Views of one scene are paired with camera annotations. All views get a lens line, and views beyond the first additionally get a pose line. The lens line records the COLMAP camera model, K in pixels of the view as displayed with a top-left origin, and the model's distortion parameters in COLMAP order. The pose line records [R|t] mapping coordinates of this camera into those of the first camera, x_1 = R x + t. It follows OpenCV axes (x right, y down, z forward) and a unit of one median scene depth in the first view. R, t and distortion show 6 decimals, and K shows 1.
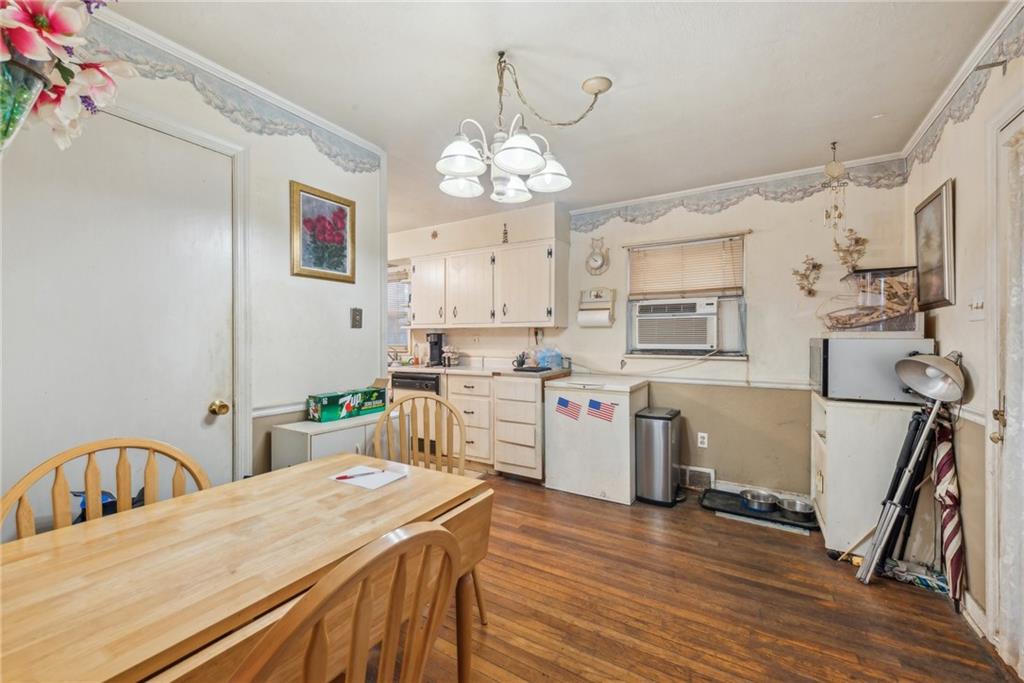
lens RADIAL K [[410.6, 0, 512.2], [0, 410.6, 341.7], [0, 0, 1]] dist [0.002297, -0.000174]
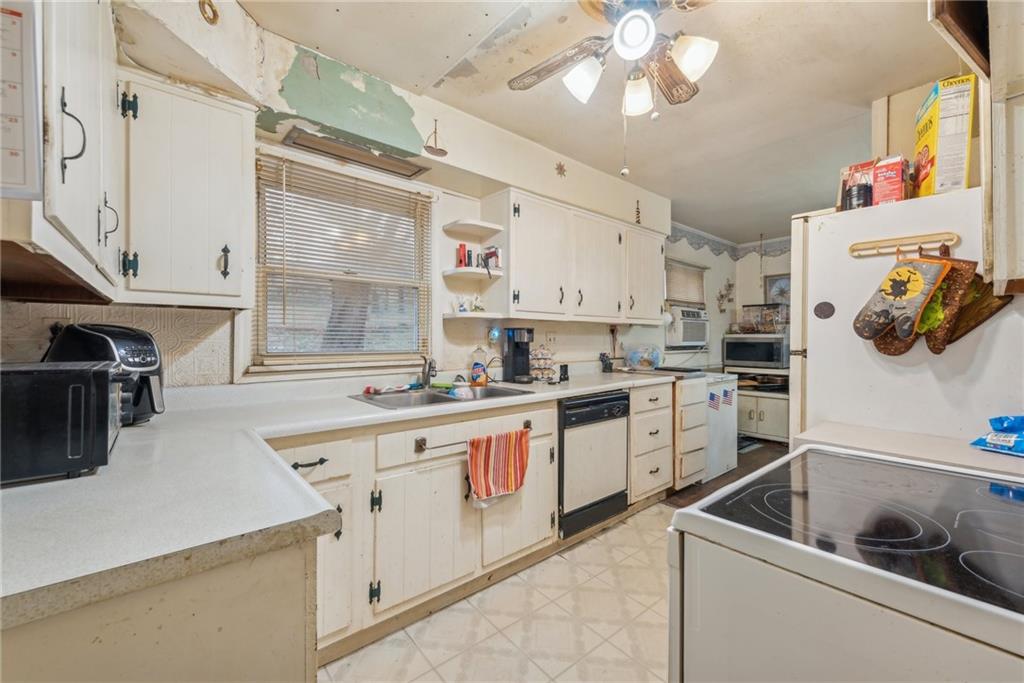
lens RADIAL K [[410.6, 0, 512.6], [0, 410.6, 342.3], [0, 0, 1]] dist [0.002297, -0.000174]
pose [[0.313755, -0.011192, 0.949438, -0.777543], [0.003774, 0.999937, 0.010540, -0.006430], [-0.949496, 0.000277, 0.313778, 0.847634]]
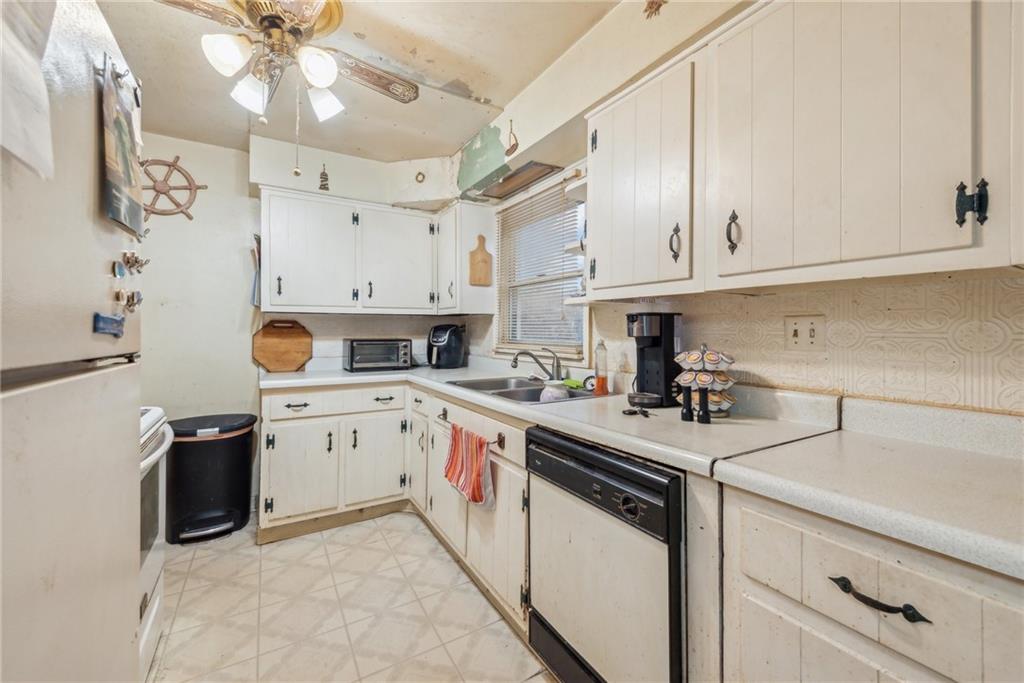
lens RADIAL K [[410.6, 0, 509.3], [0, 410.6, 332.9], [0, 0, 1]] dist [0.002297, -0.000174]
pose [[0.885847, 0.002403, -0.463972, -0.136789], [-0.005152, 0.999976, -0.004657, -0.001179], [0.463949, 0.006516, 0.885838, 0.648840]]
